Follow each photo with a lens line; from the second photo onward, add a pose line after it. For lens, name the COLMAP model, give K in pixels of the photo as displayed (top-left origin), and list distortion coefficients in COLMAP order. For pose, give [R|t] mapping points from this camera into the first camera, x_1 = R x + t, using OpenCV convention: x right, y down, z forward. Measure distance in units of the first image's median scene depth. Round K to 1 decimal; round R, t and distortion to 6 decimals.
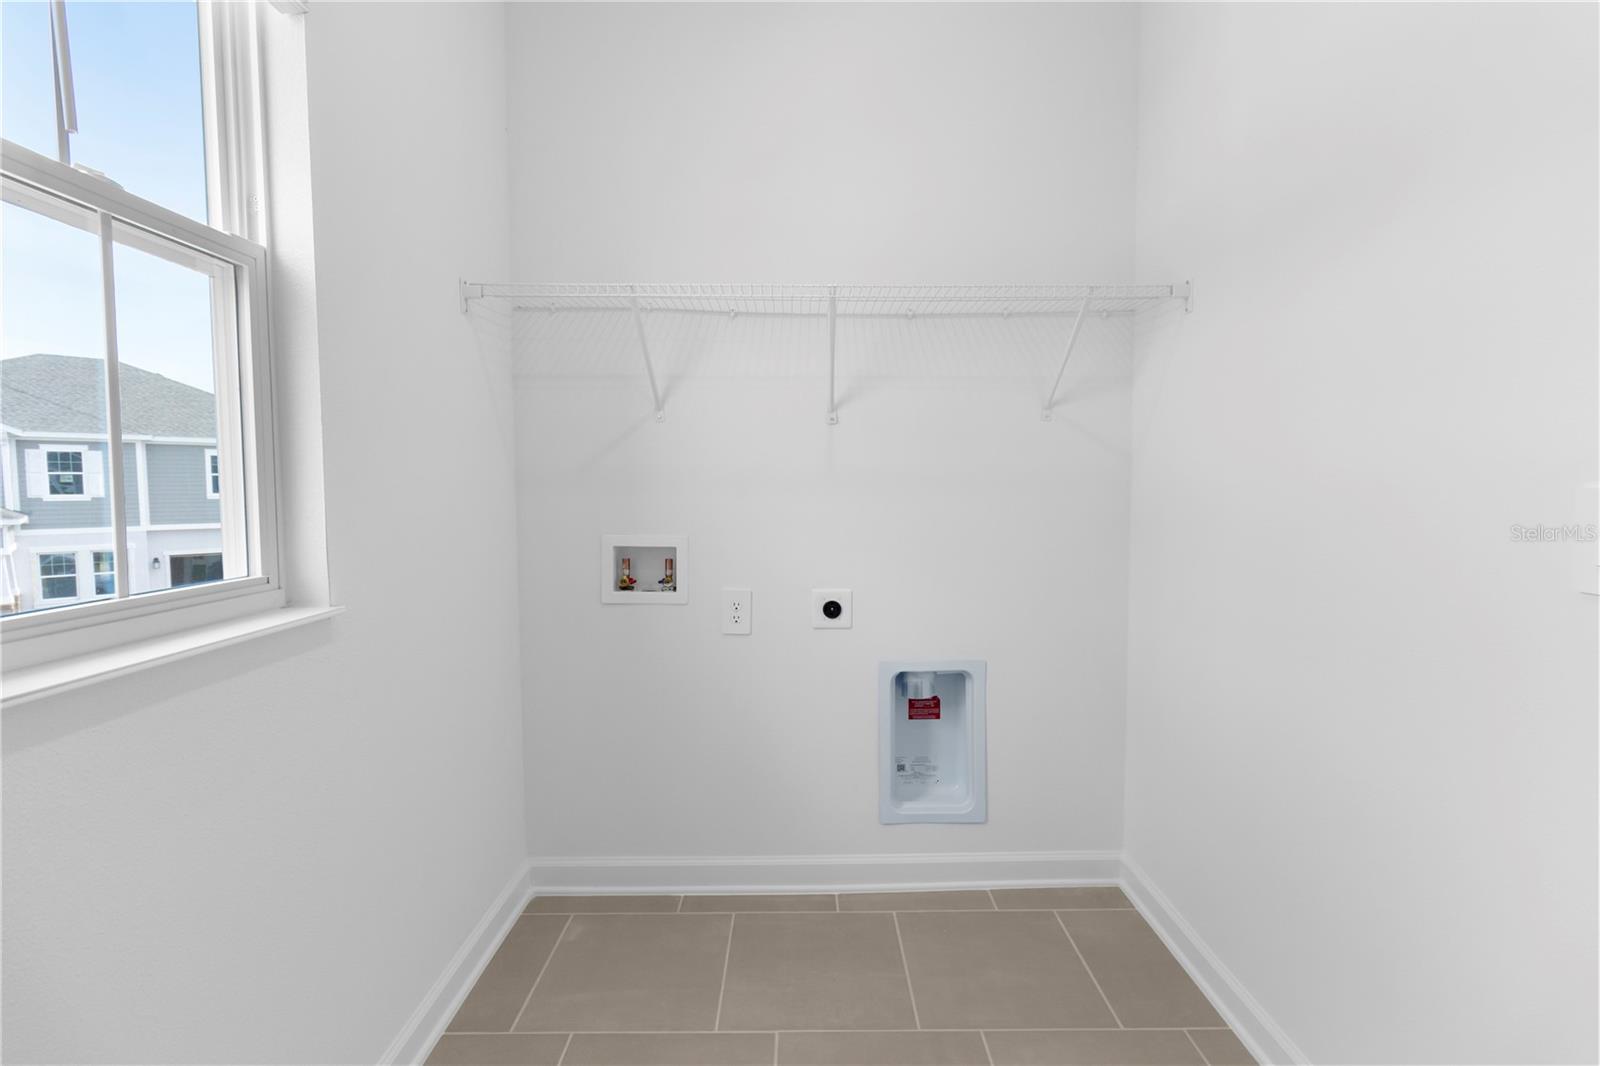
lens RADIAL K [[716.7, 0, 800.0], [0, 716.7, 533.0], [0, 0, 1]] dist [0.001708, -0.000112]
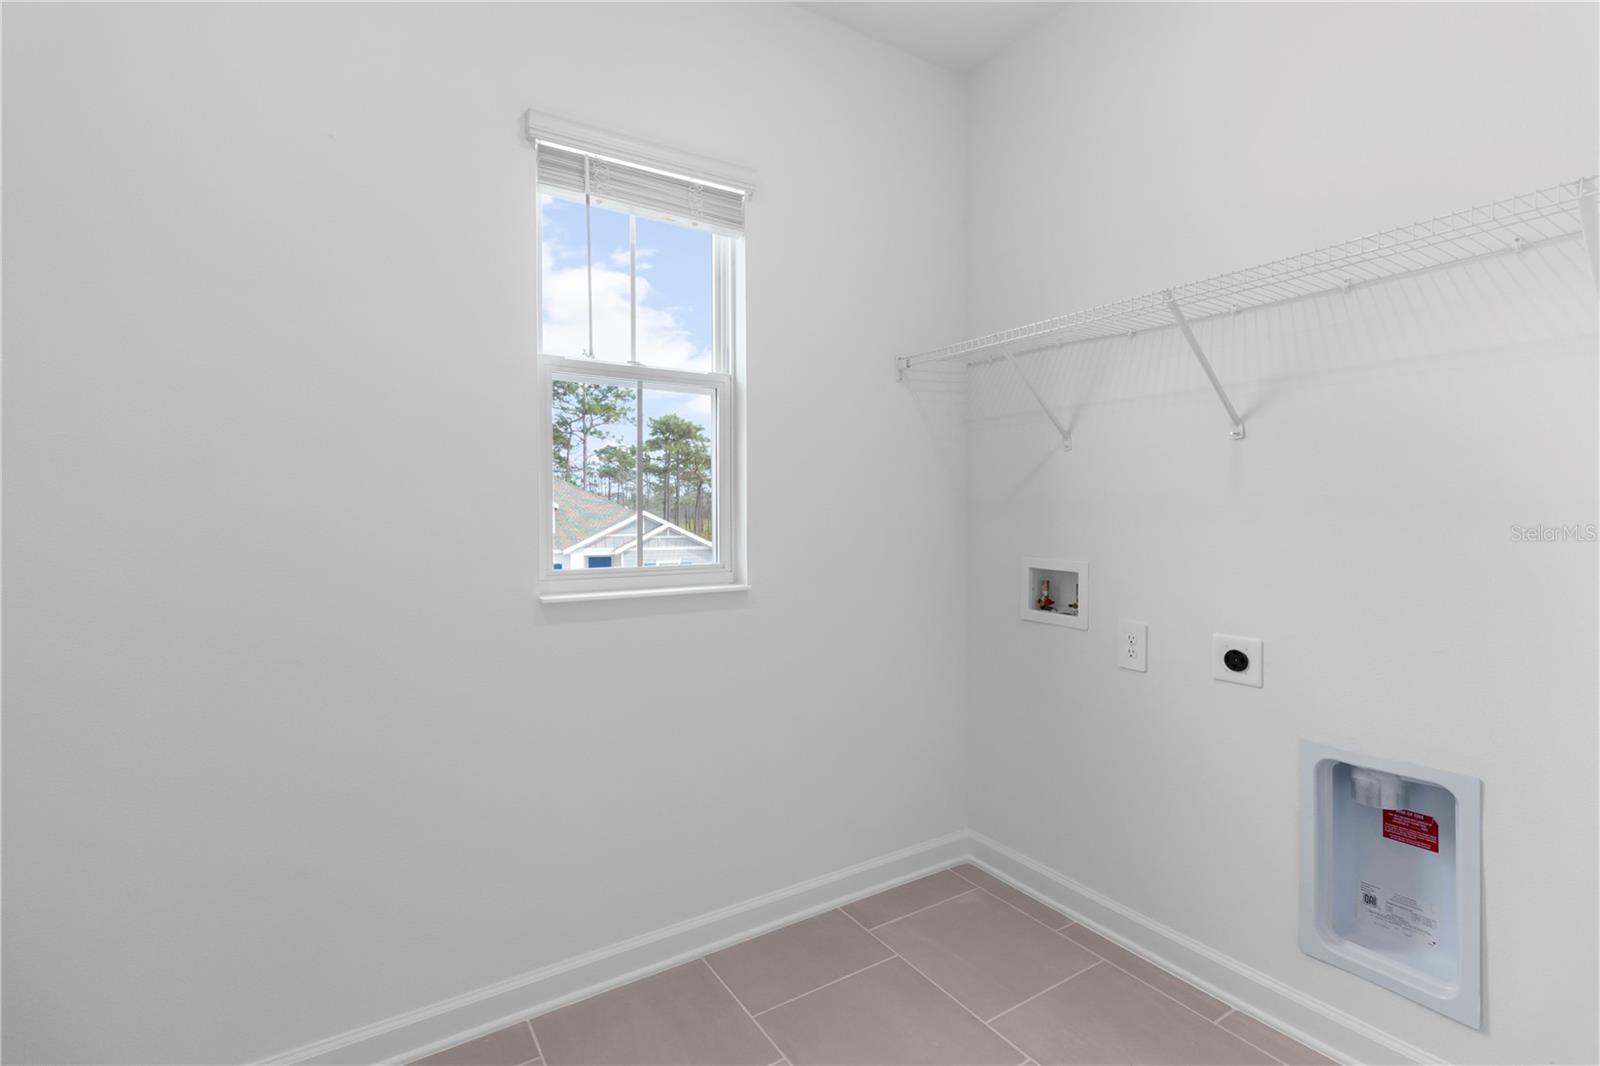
lens RADIAL K [[743.2, 0, 799.5], [0, 743.2, 521.7], [0, 0, 1]] dist [0.004417, -0.000589]
pose [[0.530782, 0.013829, -0.847395, 0.499758], [-0.039918, 0.999165, -0.008698, -0.026873], [0.846568, 0.038443, 0.530891, 0.102185]]
